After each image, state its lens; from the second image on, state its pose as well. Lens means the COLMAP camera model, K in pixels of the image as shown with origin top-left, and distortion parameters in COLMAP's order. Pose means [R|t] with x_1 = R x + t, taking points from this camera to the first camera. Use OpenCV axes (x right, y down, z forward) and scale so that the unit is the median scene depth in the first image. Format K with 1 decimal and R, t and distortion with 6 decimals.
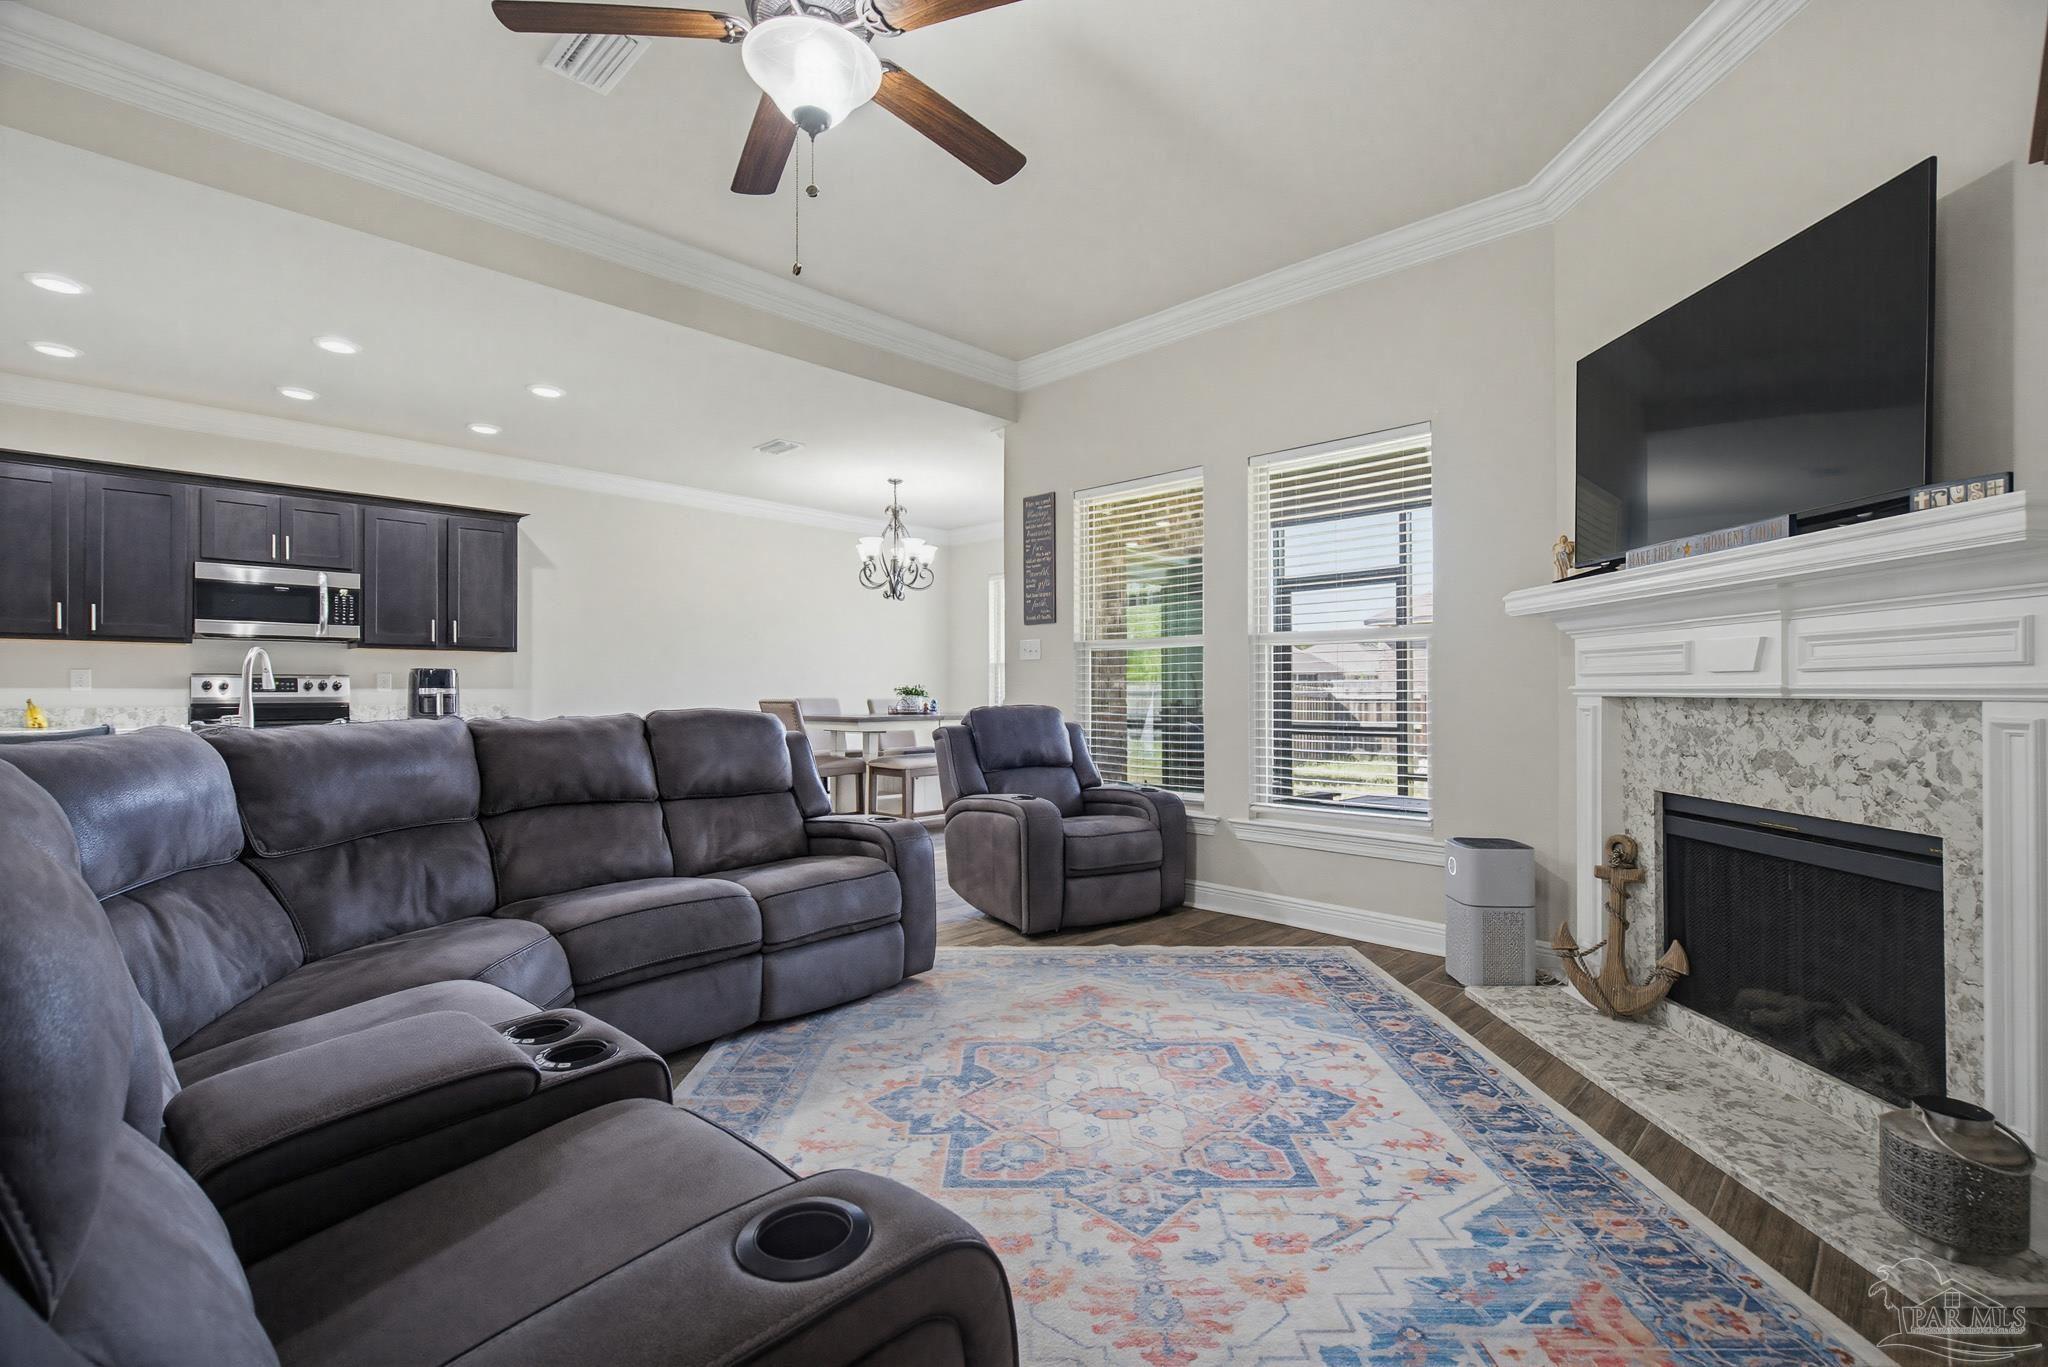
lens RADIAL K [[941.2, 0, 1036.3], [0, 941.2, 684.4], [0, 0, 1]] dist [0.003337, -0.000938]
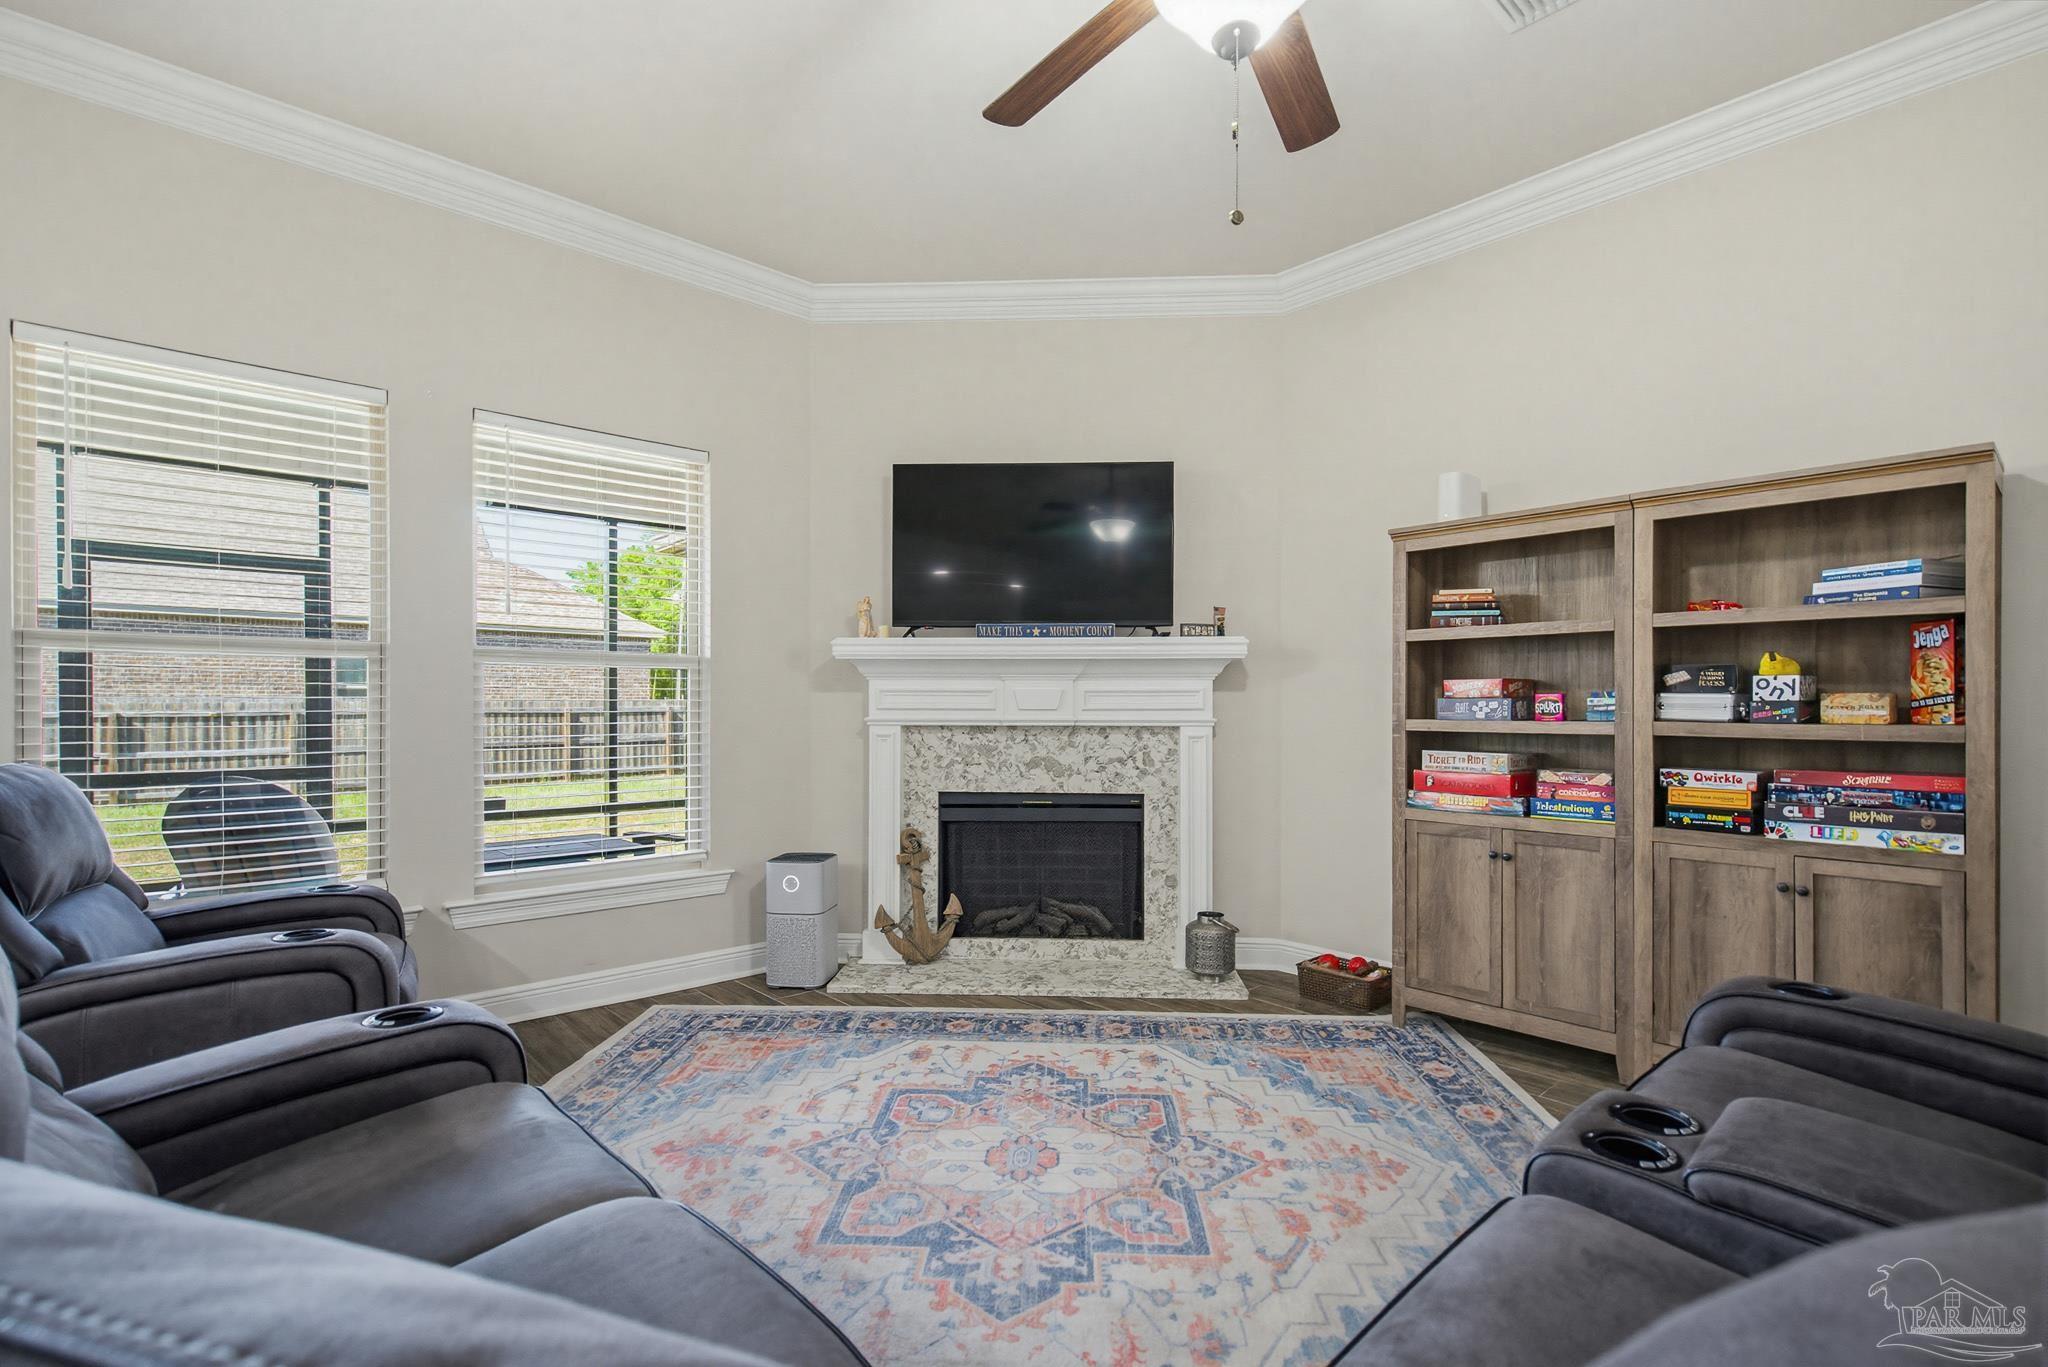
lens RADIAL K [[941.2, 0, 1027.8], [0, 941.2, 708.7], [0, 0, 1]] dist [0.003337, -0.000938]
pose [[0.055963, -0.001444, 0.998432, -0.669663], [-0.006744, 0.999976, 0.001825, -0.013514], [-0.998410, -0.006835, 0.055952, 0.717670]]
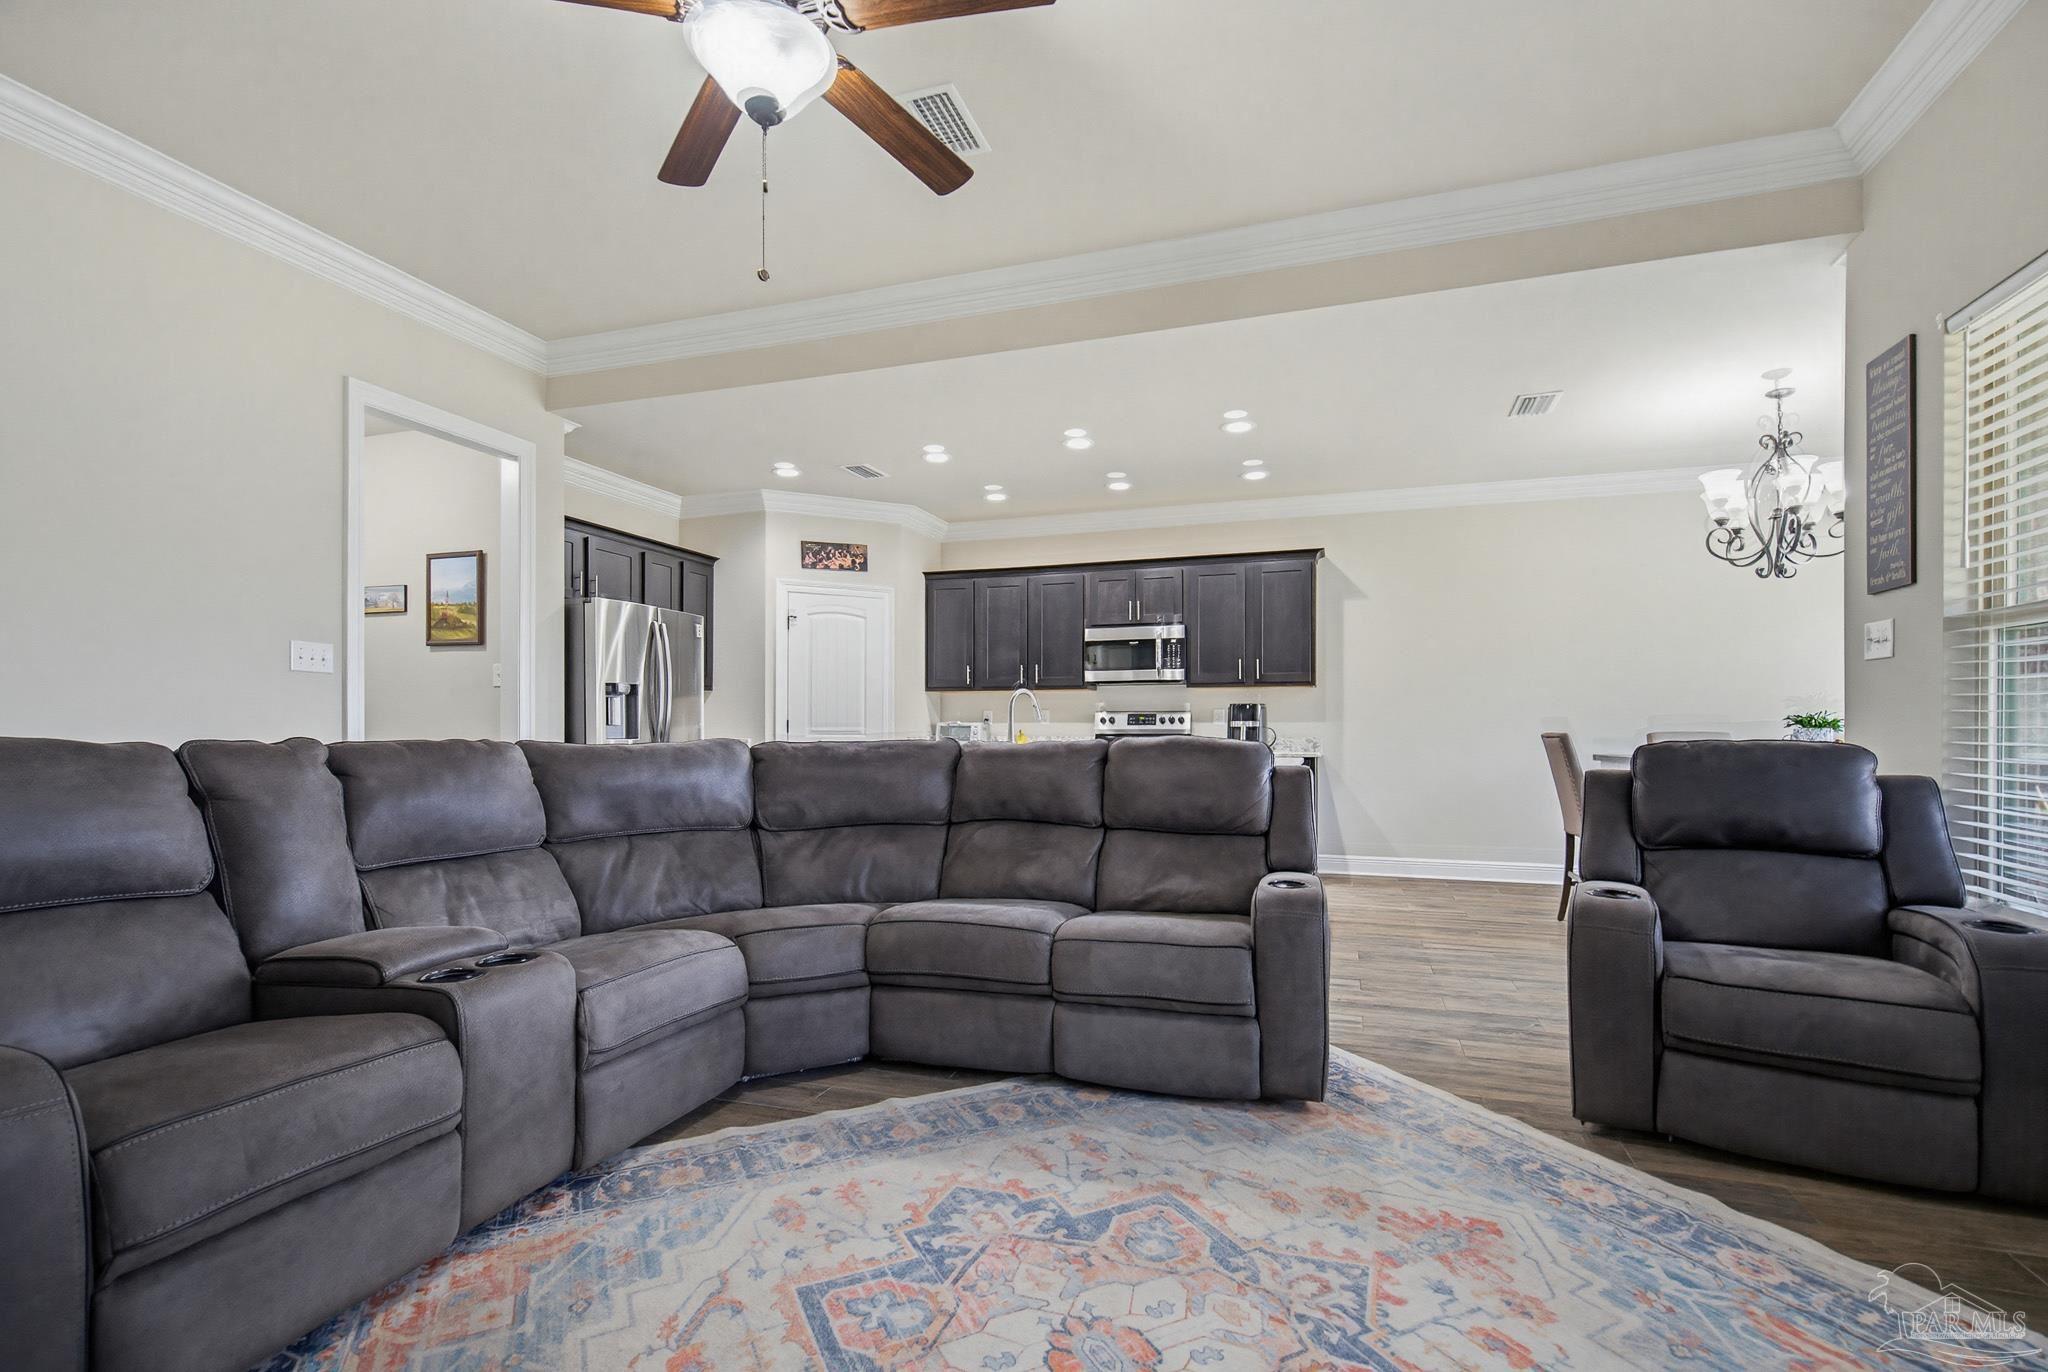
lens RADIAL K [[941.2, 0, 1001.6], [0, 941.2, 743.9], [0, 0, 1]] dist [0.003337, -0.000938]
pose [[0.411375, 0.014195, -0.911356, 0.470814], [0.004231, 0.999838, 0.017483, 0.018920], [0.911457, -0.011048, 0.411248, 0.522110]]
